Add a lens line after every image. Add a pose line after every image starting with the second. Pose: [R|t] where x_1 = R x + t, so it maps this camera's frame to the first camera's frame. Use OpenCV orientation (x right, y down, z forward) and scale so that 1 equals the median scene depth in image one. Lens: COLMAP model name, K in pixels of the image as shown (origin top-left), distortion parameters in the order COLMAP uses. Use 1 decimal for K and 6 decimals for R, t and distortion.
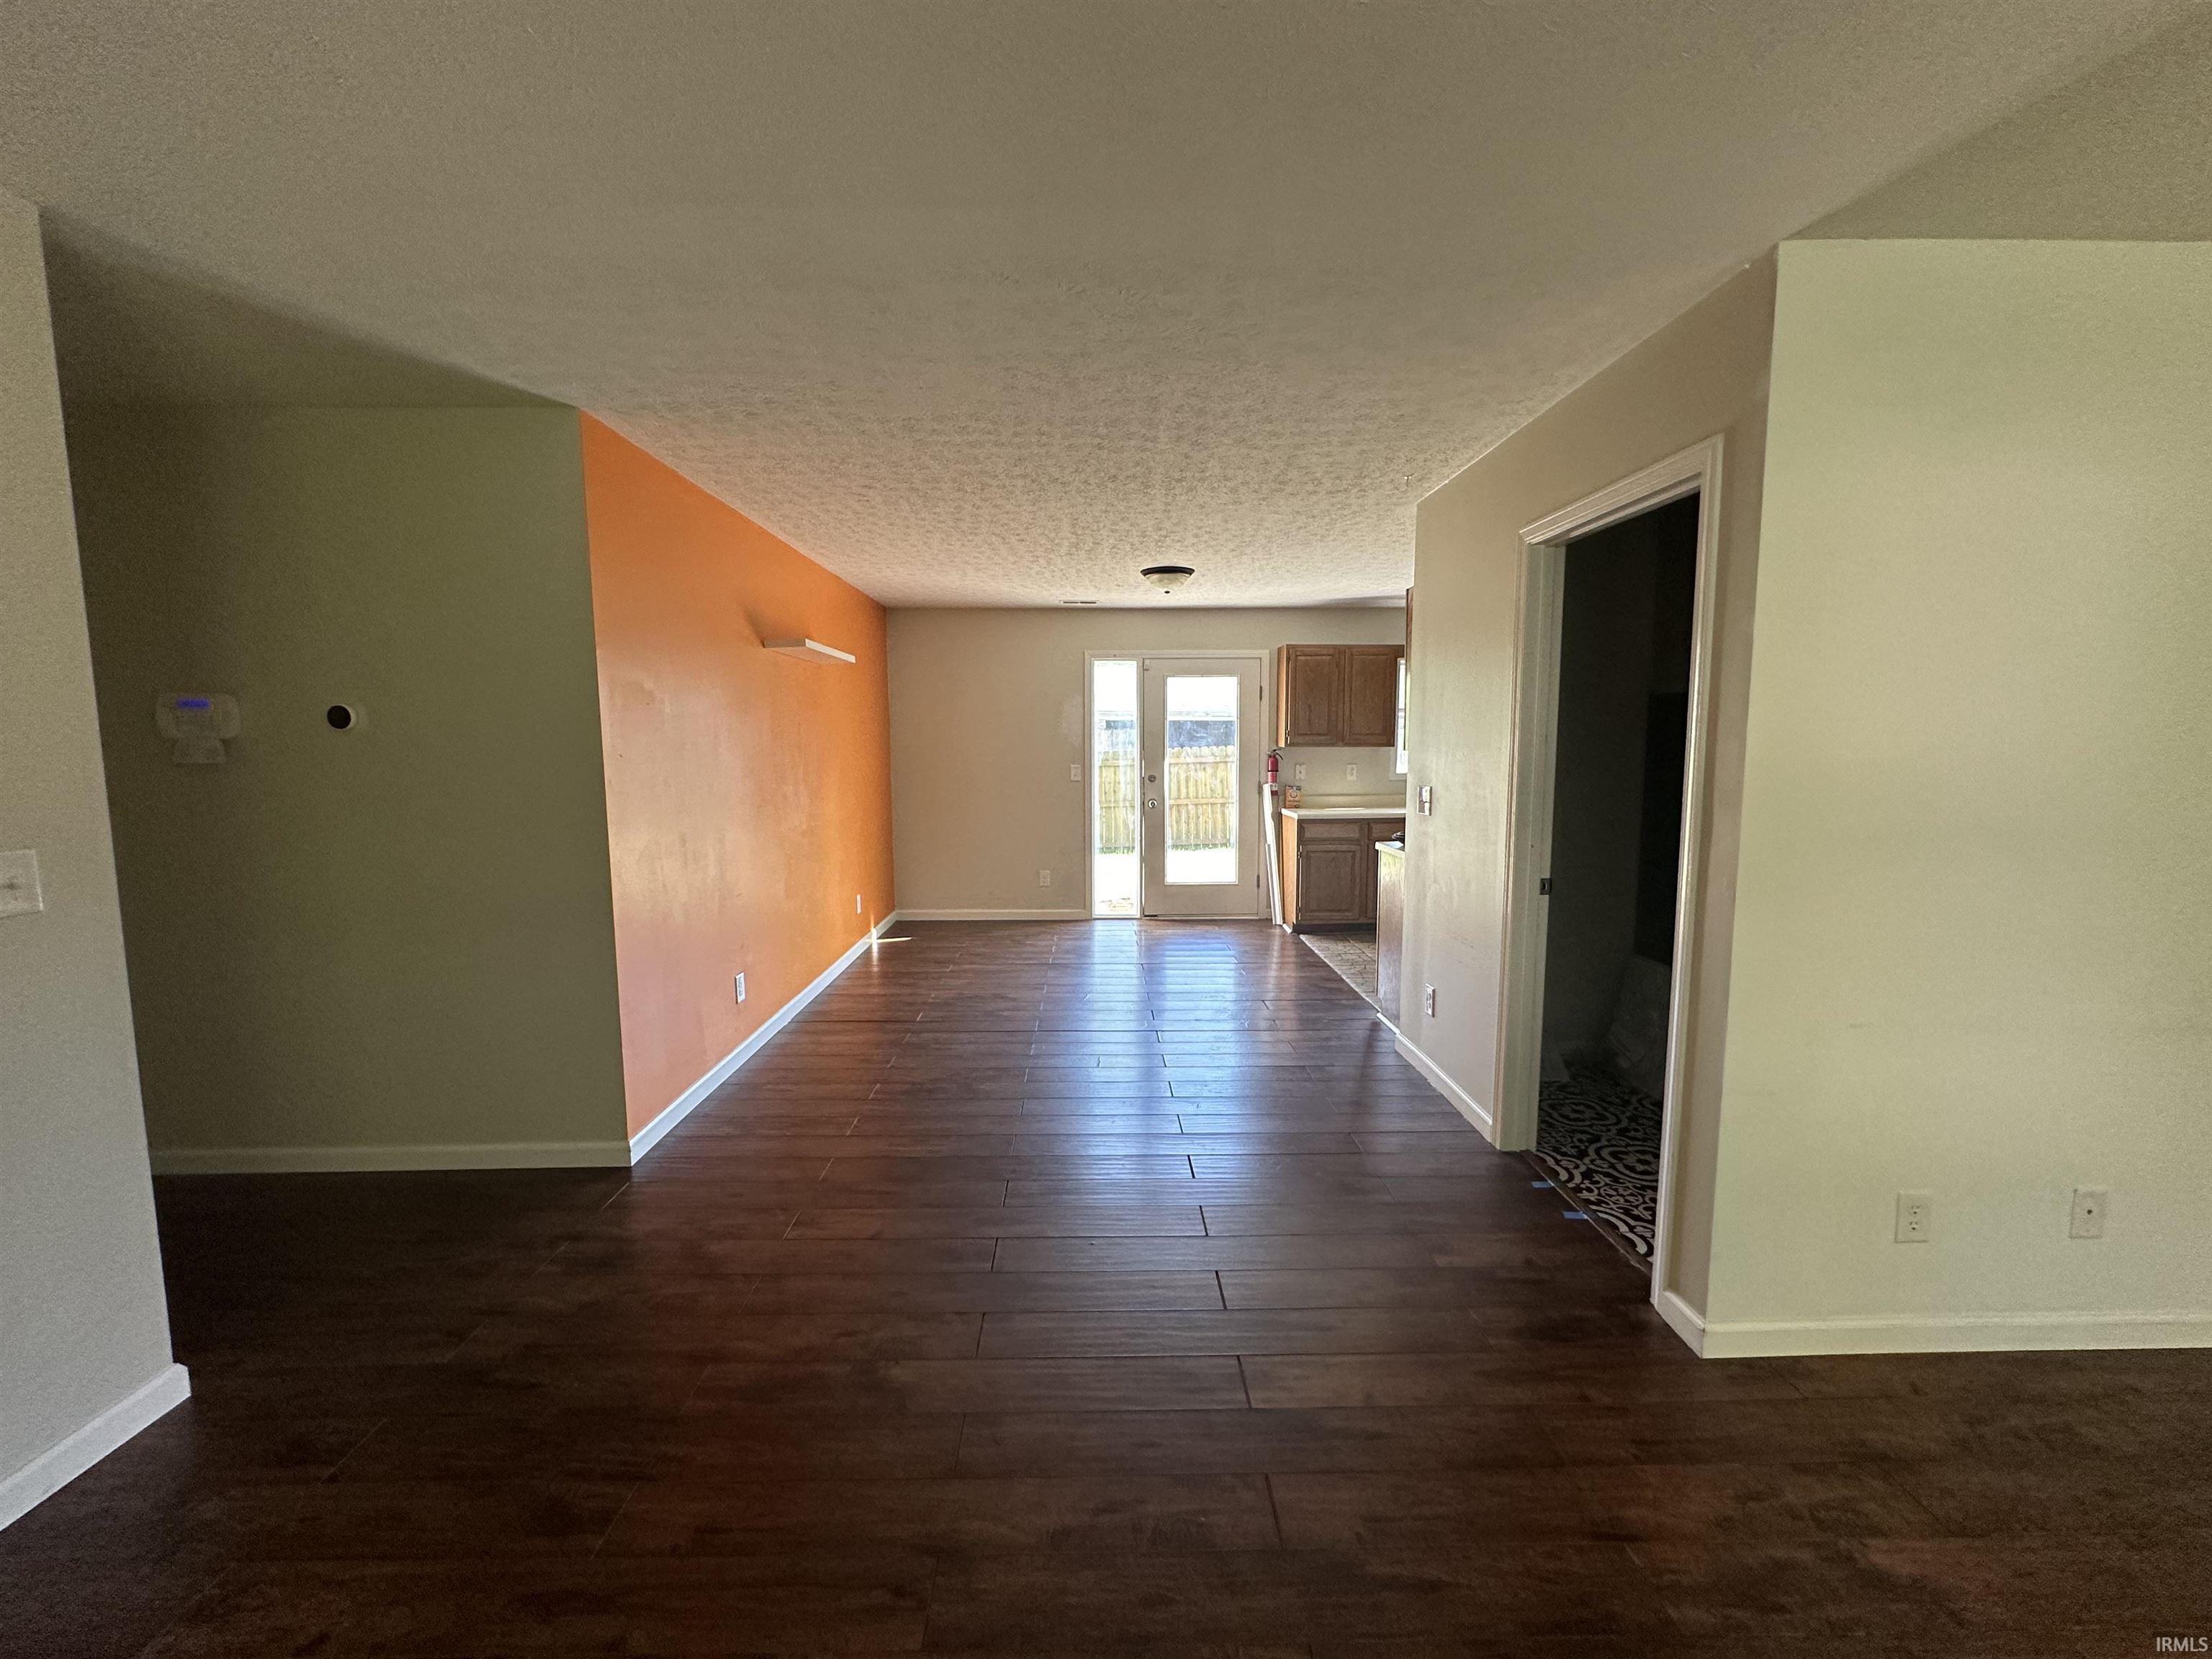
lens RADIAL K [[878.9, 0, 1110.2], [0, 878.9, 831.3], [0, 0, 1]] dist [-0.003243, 0.000440]
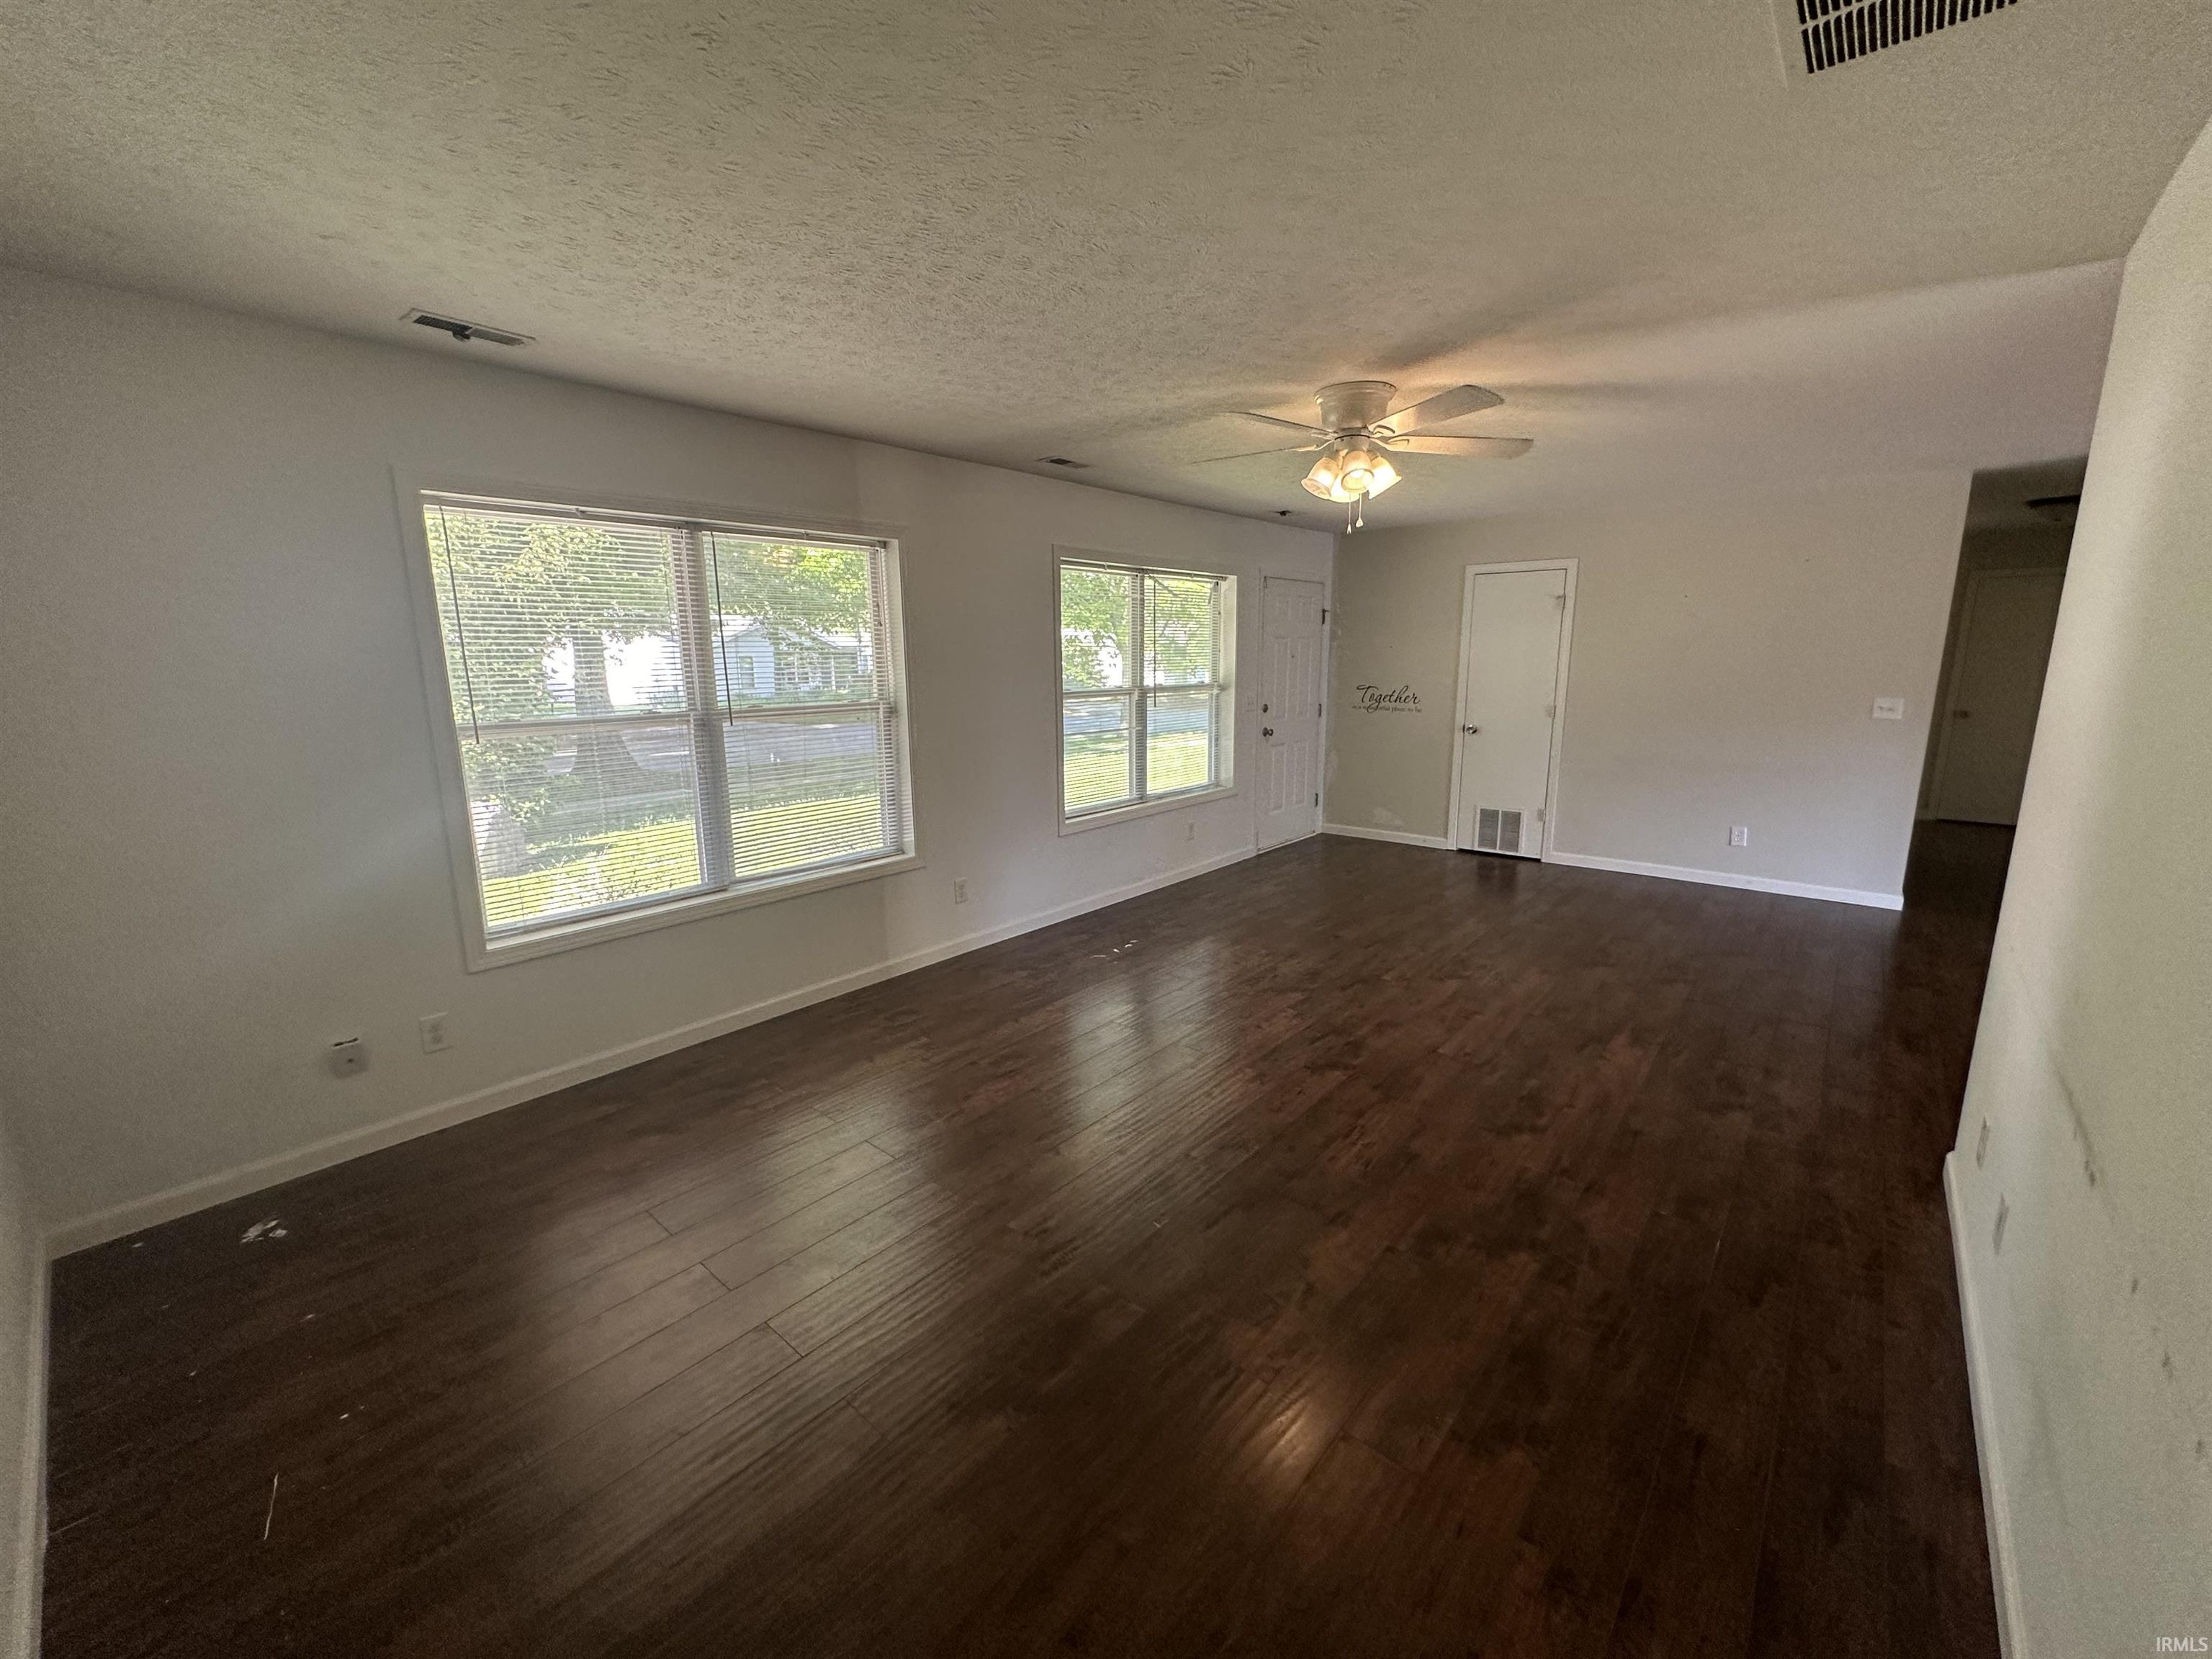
lens RADIAL K [[878.9, 0, 1109.1], [0, 878.9, 820.9], [0, 0, 1]] dist [-0.003243, 0.000440]
pose [[-0.666378, 0.153080, -0.729731, 0.703531], [-0.064356, 0.963237, 0.260832, -0.044544], [0.742832, 0.220775, -0.632028, 0.238229]]
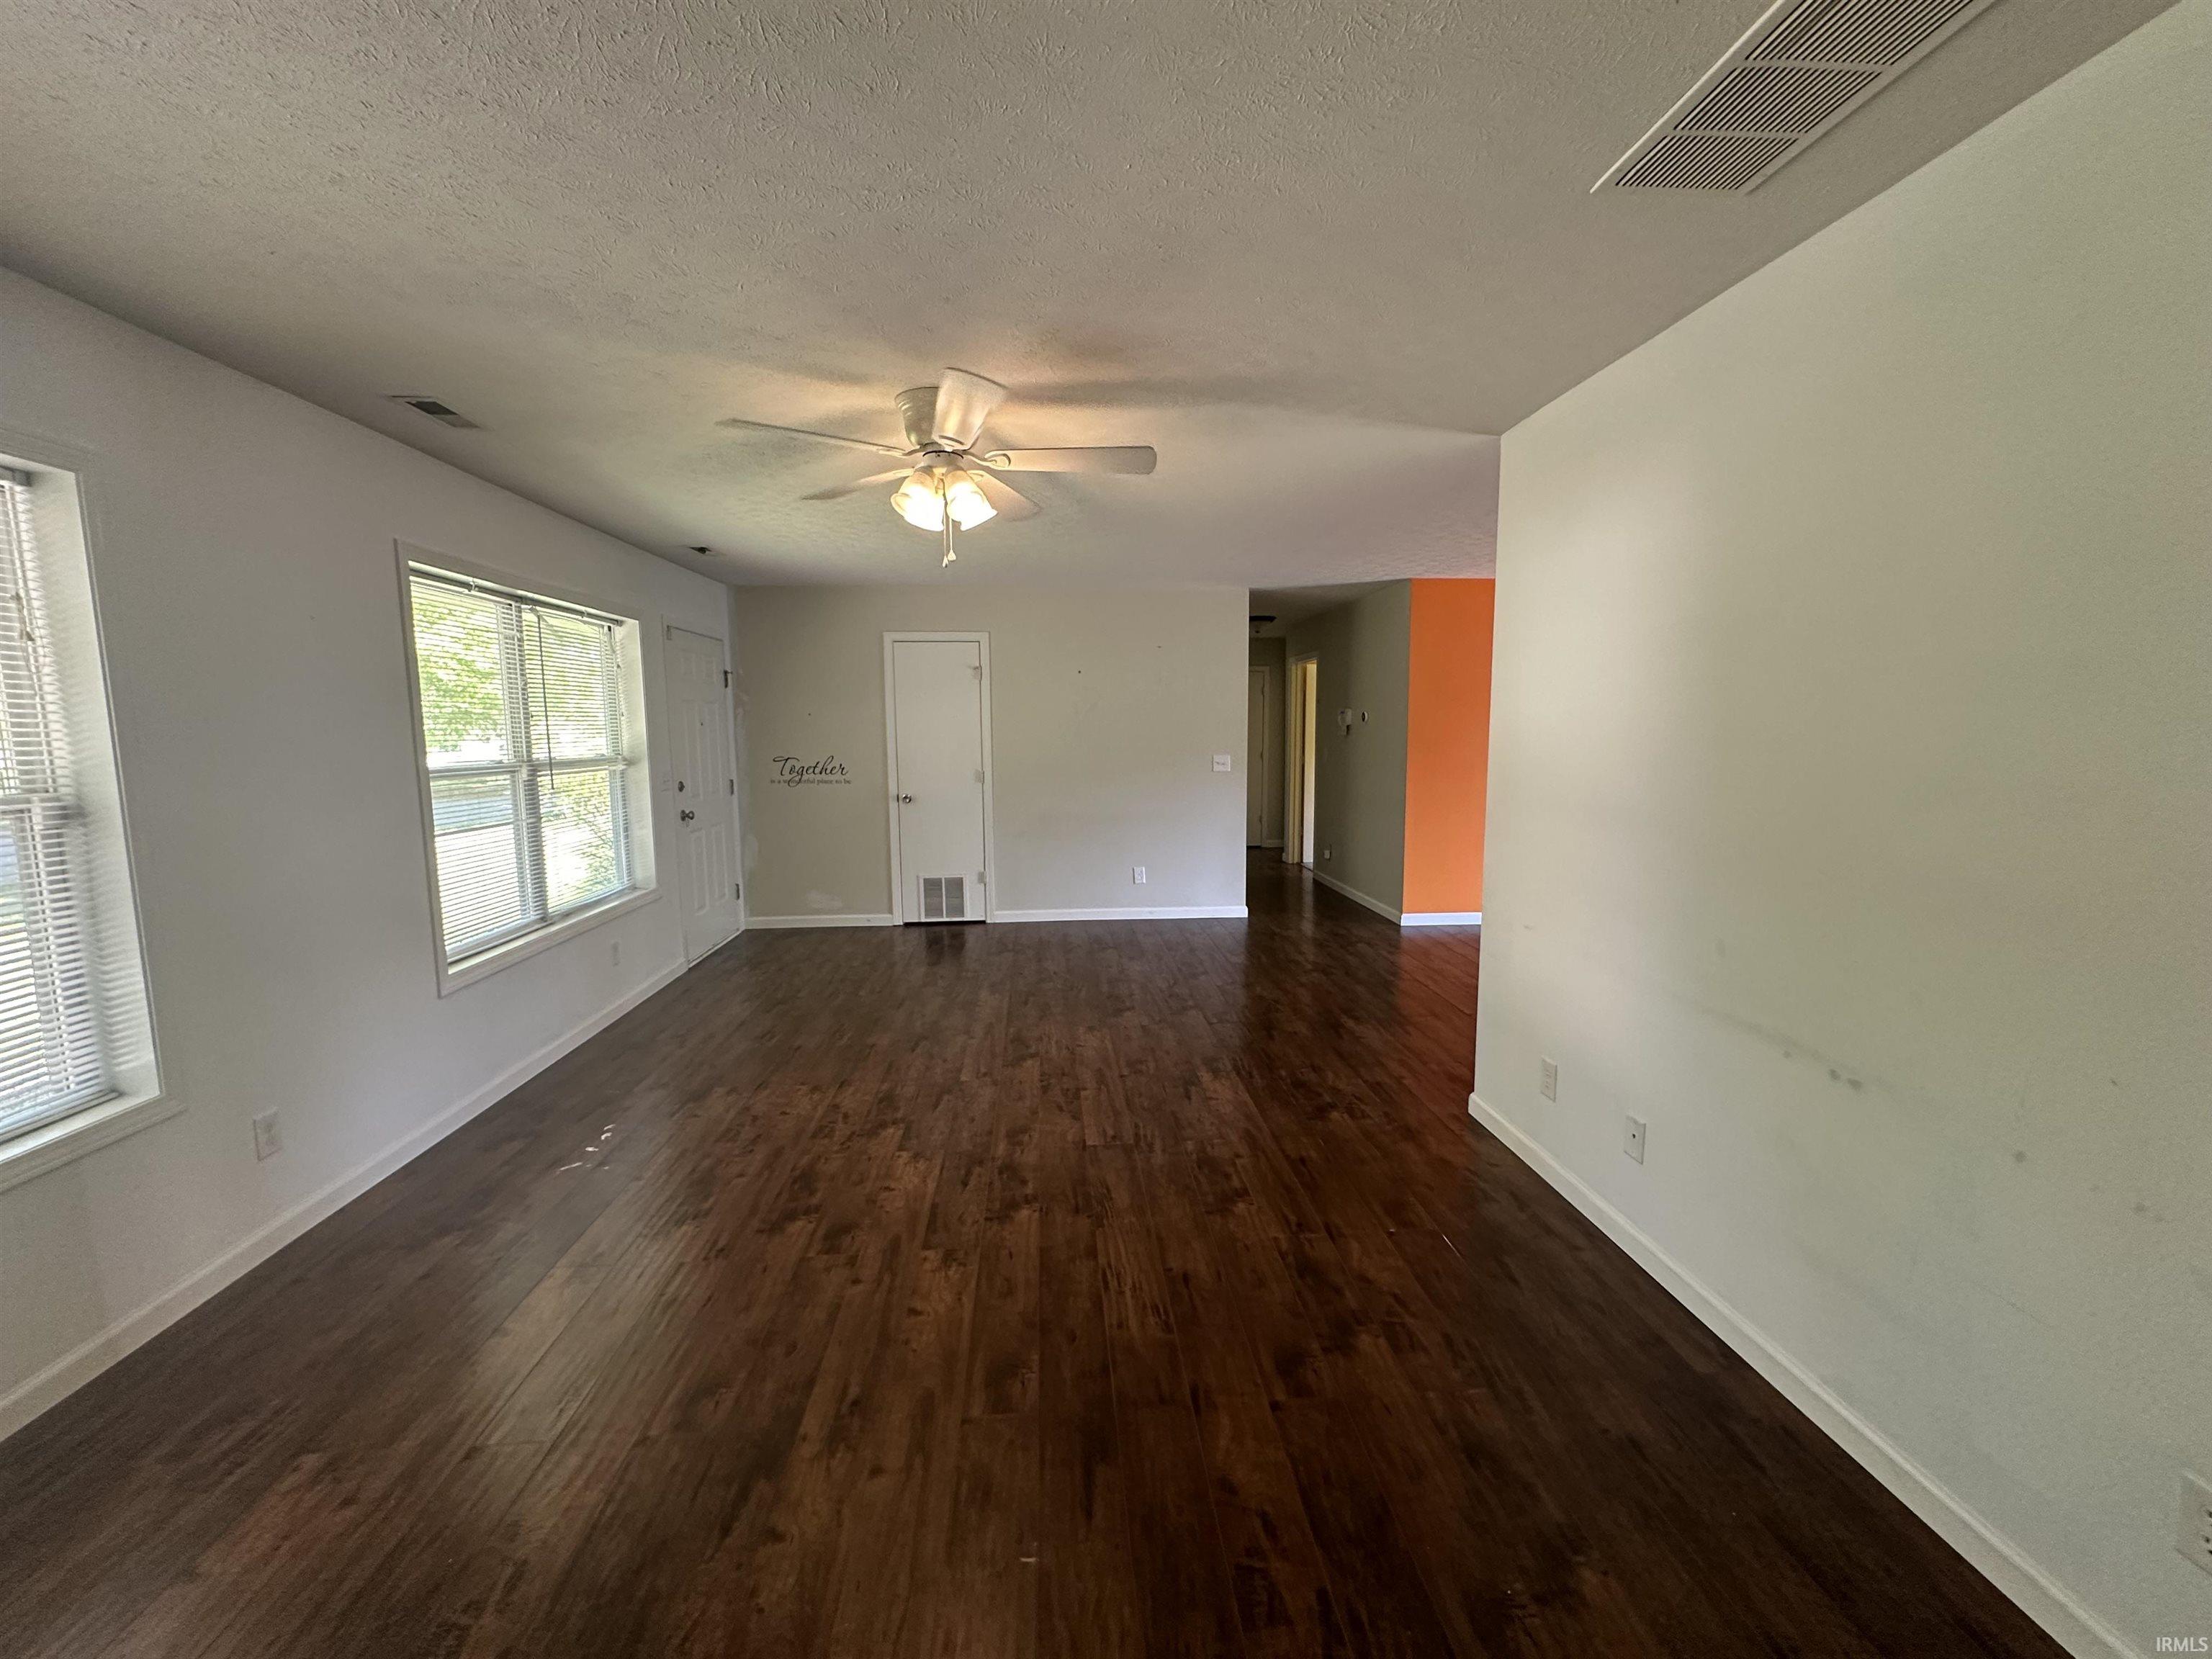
lens RADIAL K [[878.9, 0, 1103.3], [0, 878.9, 822.1], [0, 0, 1]] dist [-0.003243, 0.000440]
pose [[0.052394, 0.114306, -0.992063, 0.662058], [-0.098120, 0.989210, 0.108795, -0.012850], [0.993794, 0.091641, 0.063045, 0.052483]]
